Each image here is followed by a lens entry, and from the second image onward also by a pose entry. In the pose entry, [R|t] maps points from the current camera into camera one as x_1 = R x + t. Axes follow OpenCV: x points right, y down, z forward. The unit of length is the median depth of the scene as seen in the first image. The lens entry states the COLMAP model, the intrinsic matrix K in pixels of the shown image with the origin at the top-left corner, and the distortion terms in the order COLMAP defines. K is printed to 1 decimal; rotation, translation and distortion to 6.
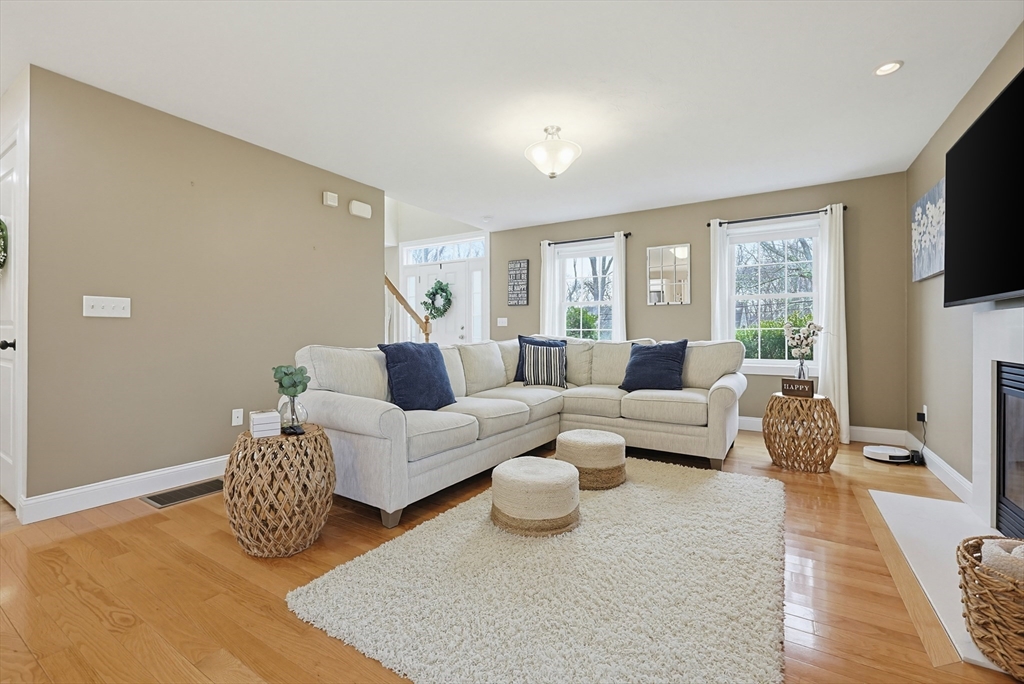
lens RADIAL K [[435.6, 0, 507.6], [0, 435.6, 330.4], [0, 0, 1]] dist [0.001323, 0.000082]
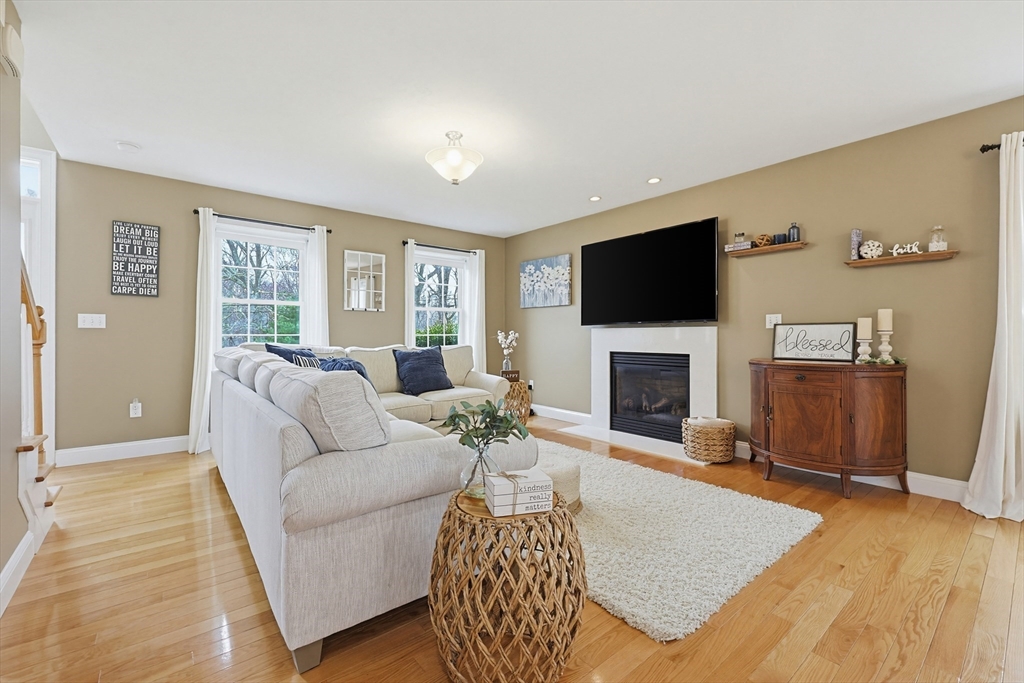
lens RADIAL K [[447.1, 0, 522.5], [0, 447.1, 344.3], [0, 0, 1]] dist [-0.000471, -0.000521]
pose [[0.313850, -0.014313, 0.949365, -0.492443], [-0.005060, 0.999847, 0.016747, -0.000893], [-0.949459, -0.010060, 0.313729, 0.318658]]
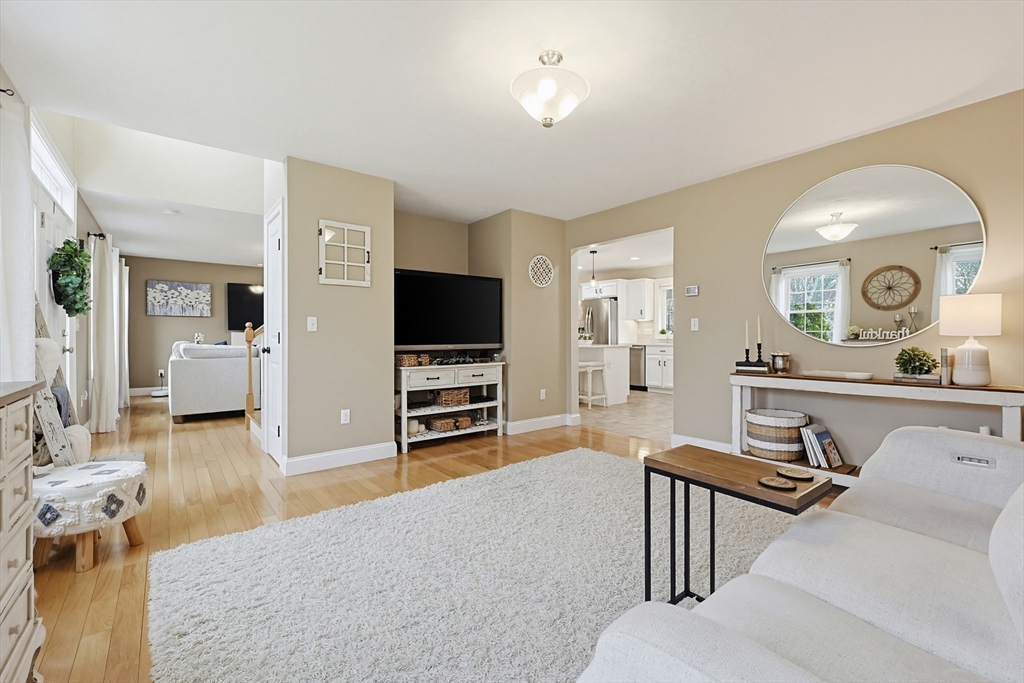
lens RADIAL K [[435.6, 0, 507.6], [0, 435.6, 329.9], [0, 0, 1]] dist [0.001323, 0.000082]
pose [[-0.940466, 0.003678, 0.339868, -1.015685], [0.002327, 0.999988, -0.004385, -0.019389], [-0.339880, -0.003333, -0.940463, 1.682727]]
